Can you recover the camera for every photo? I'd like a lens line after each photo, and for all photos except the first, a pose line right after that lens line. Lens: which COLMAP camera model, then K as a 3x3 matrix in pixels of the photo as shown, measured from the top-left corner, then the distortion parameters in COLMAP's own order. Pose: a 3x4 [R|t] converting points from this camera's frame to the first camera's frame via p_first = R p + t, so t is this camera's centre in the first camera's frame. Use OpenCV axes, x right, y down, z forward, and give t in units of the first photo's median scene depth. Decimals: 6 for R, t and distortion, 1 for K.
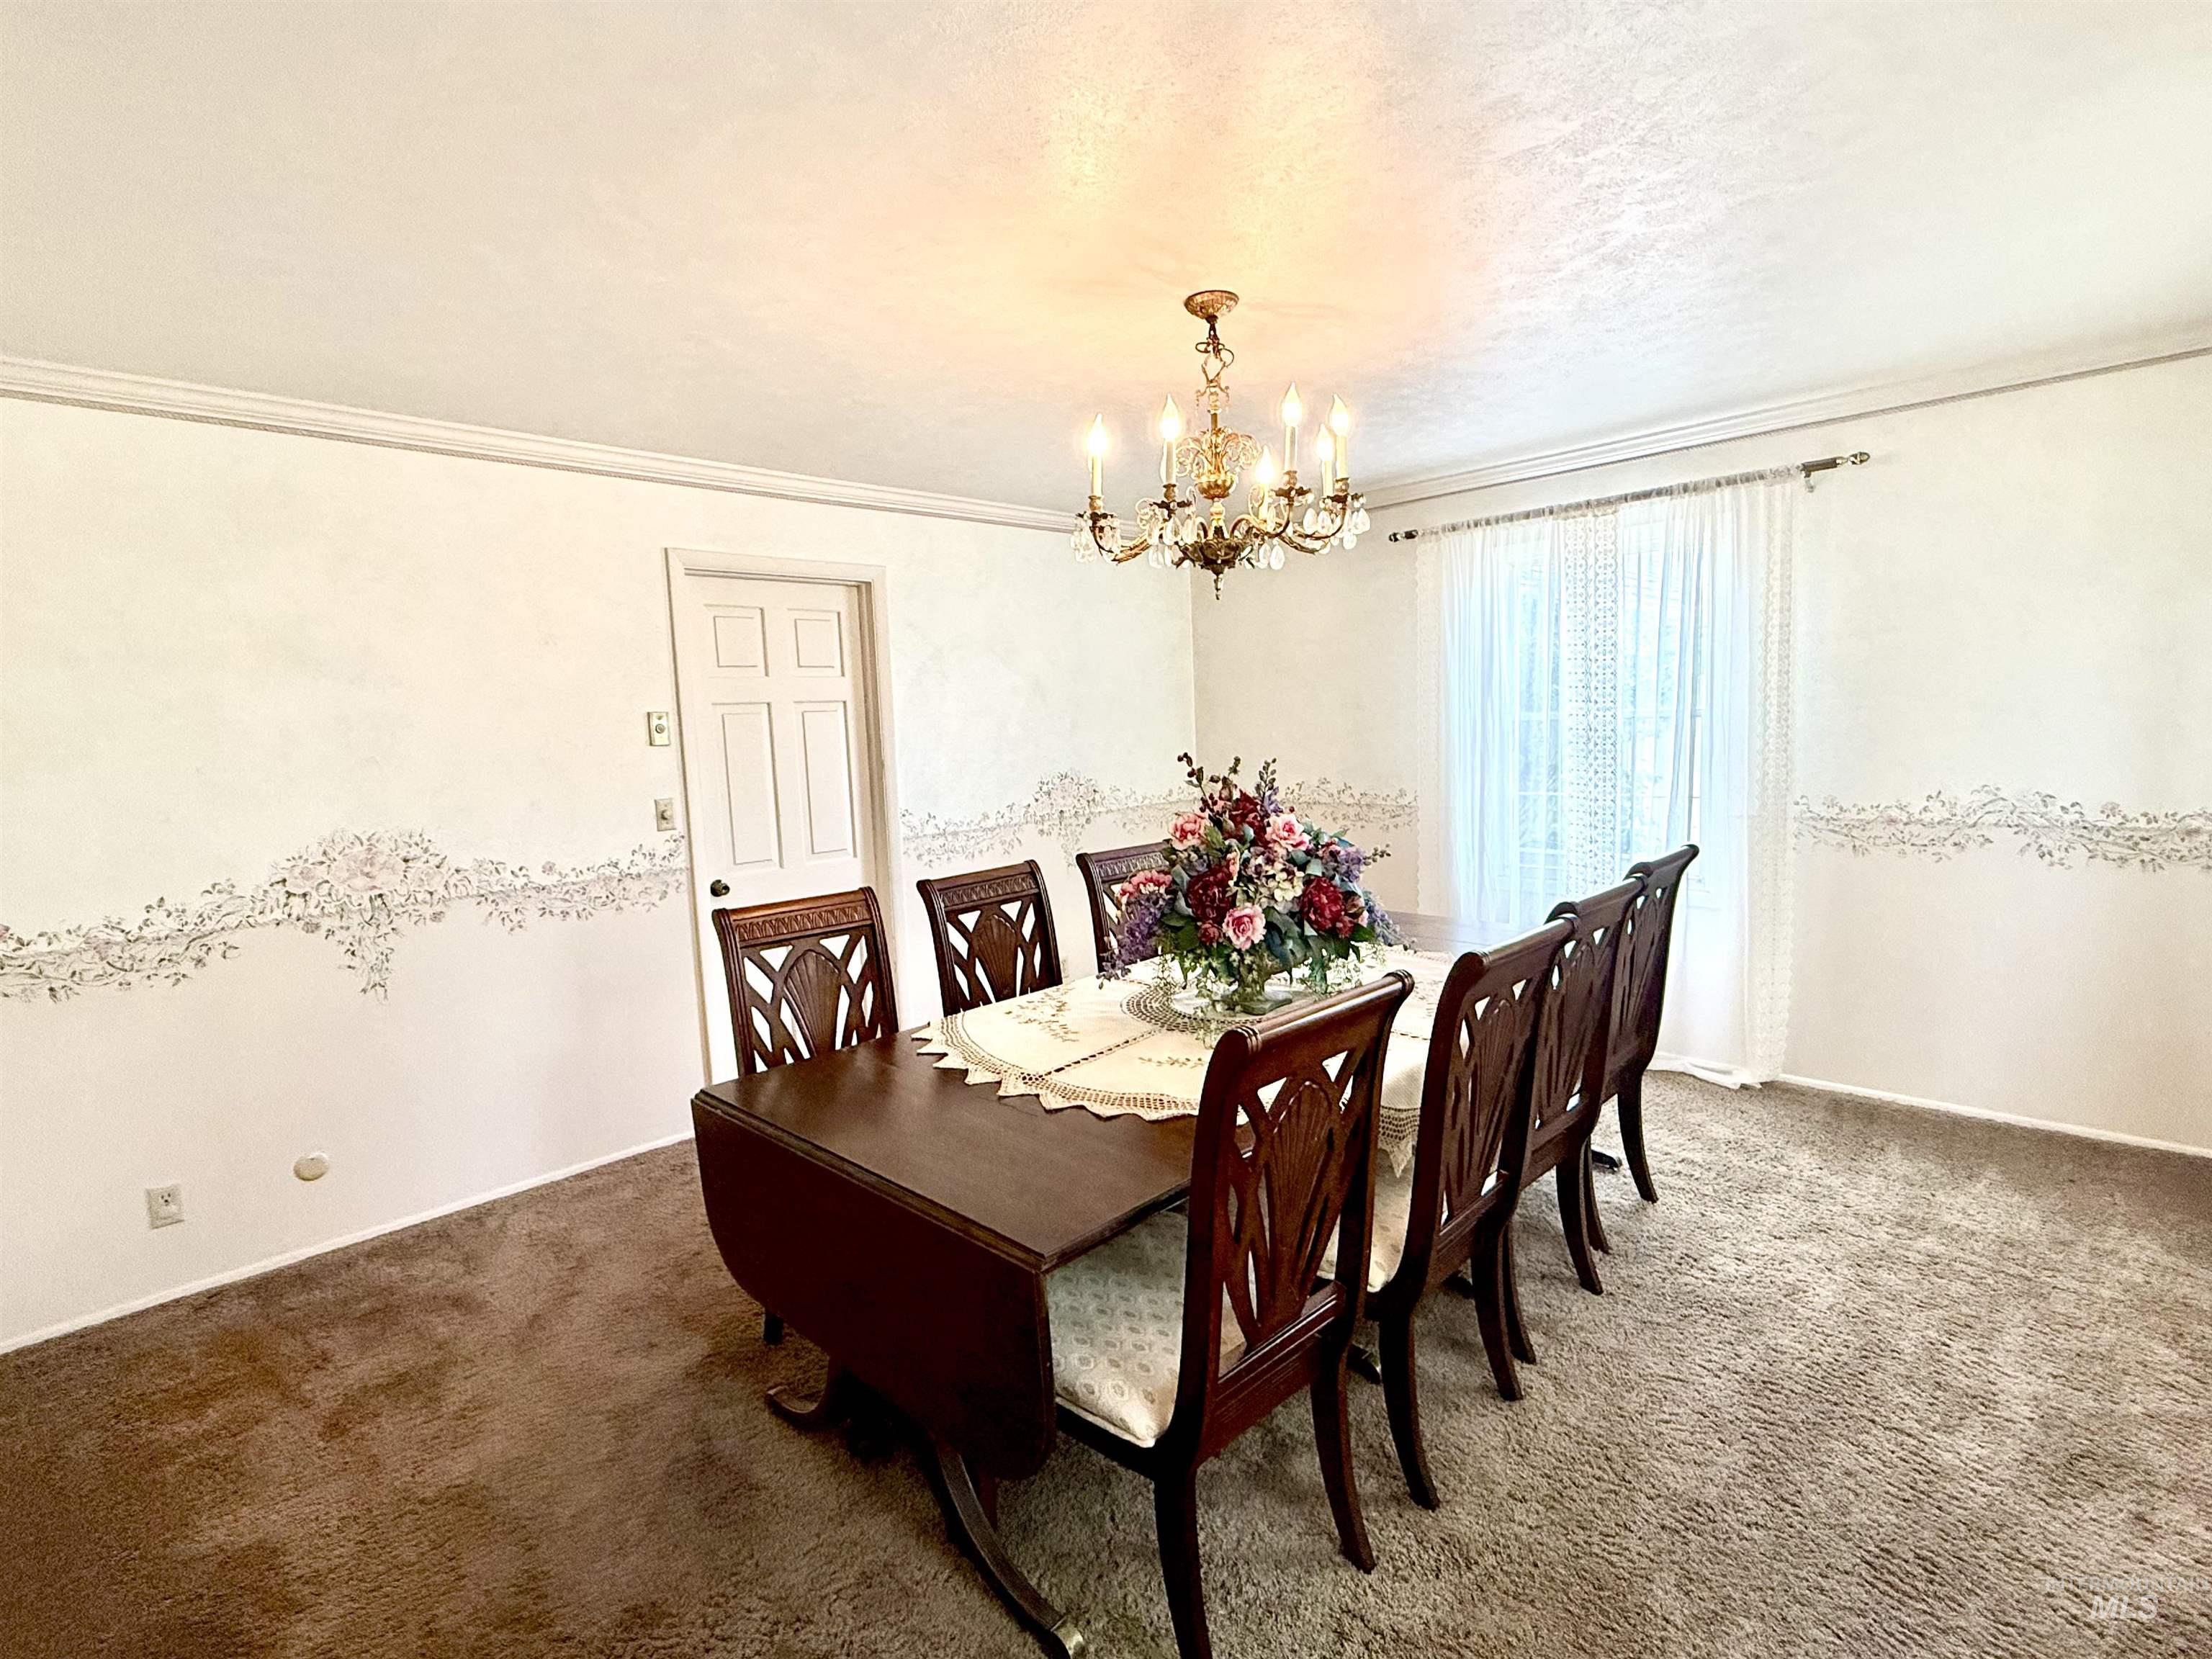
lens RADIAL K [[1034.7, 0, 1105.7], [0, 1034.7, 833.0], [0, 0, 1]] dist [0.000883, 0.000172]
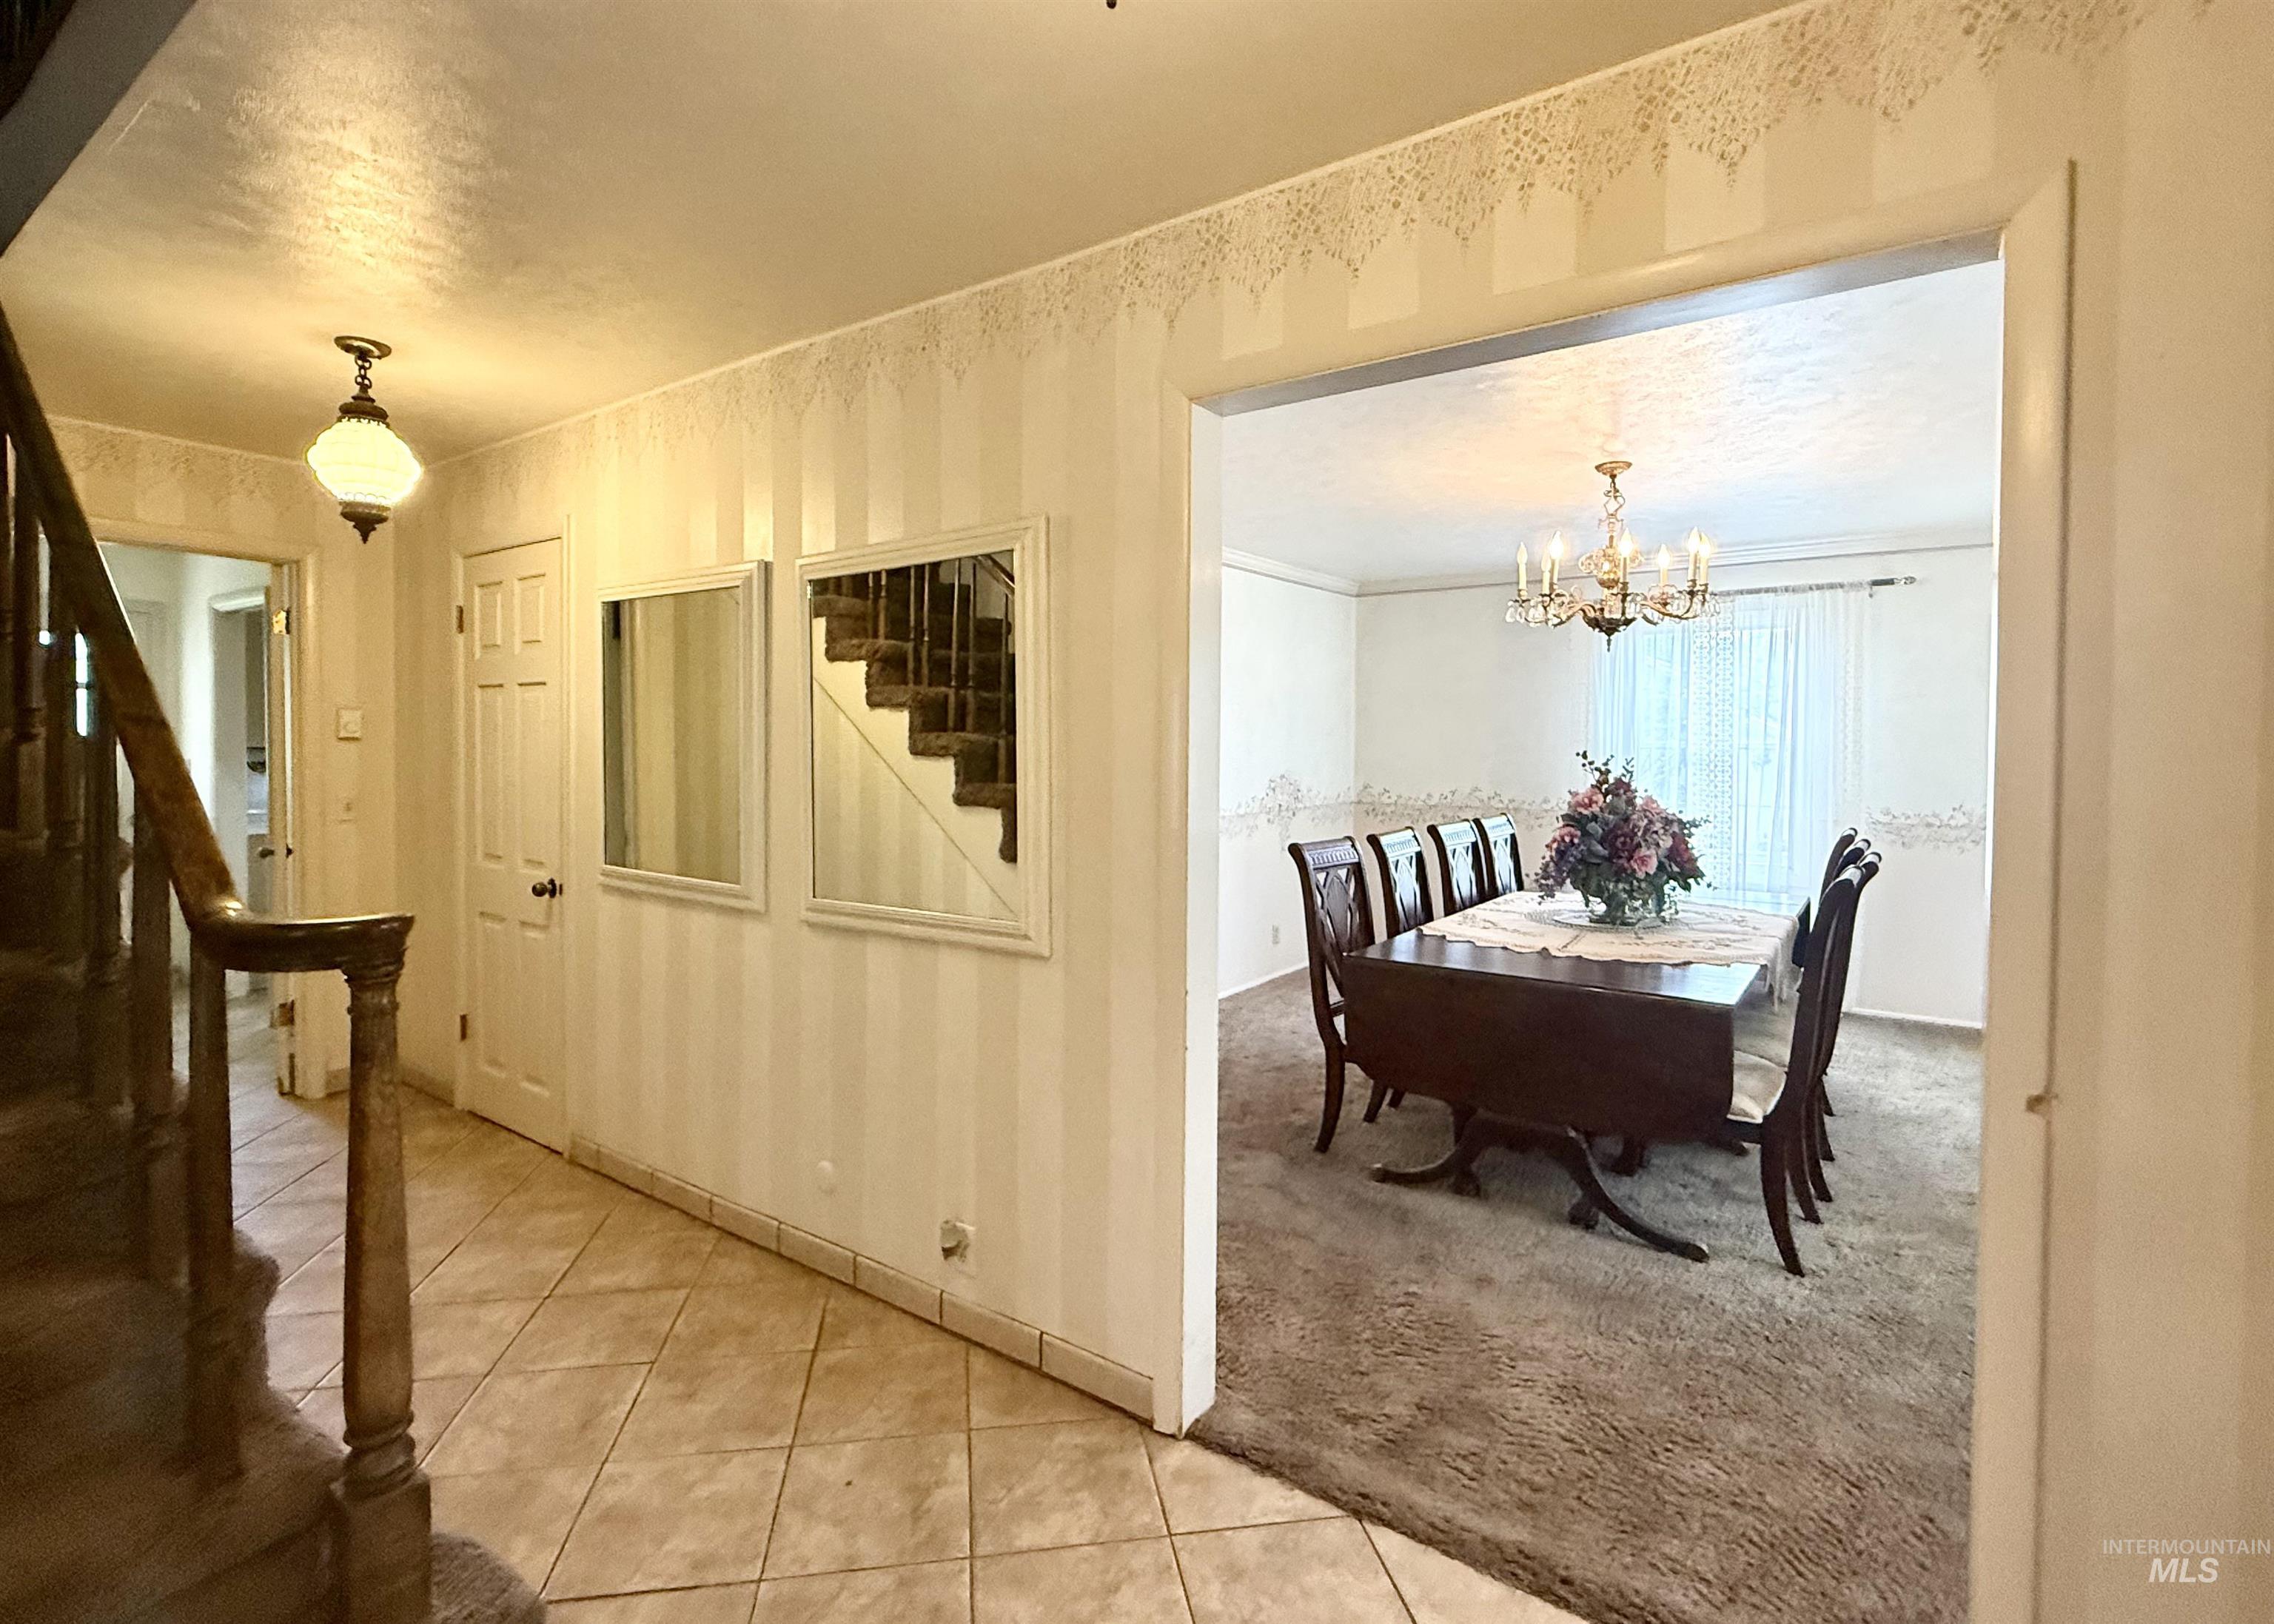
lens RADIAL K [[1074.6, 0, 1105.8], [0, 1074.6, 774.5], [0, 0, 1]] dist [-0.000064, -0.000091]
pose [[0.987825, 0.042140, 0.149752, -0.634697], [-0.029437, 0.995855, -0.086055, 0.084762], [-0.152758, 0.080599, 0.984972, -0.325899]]
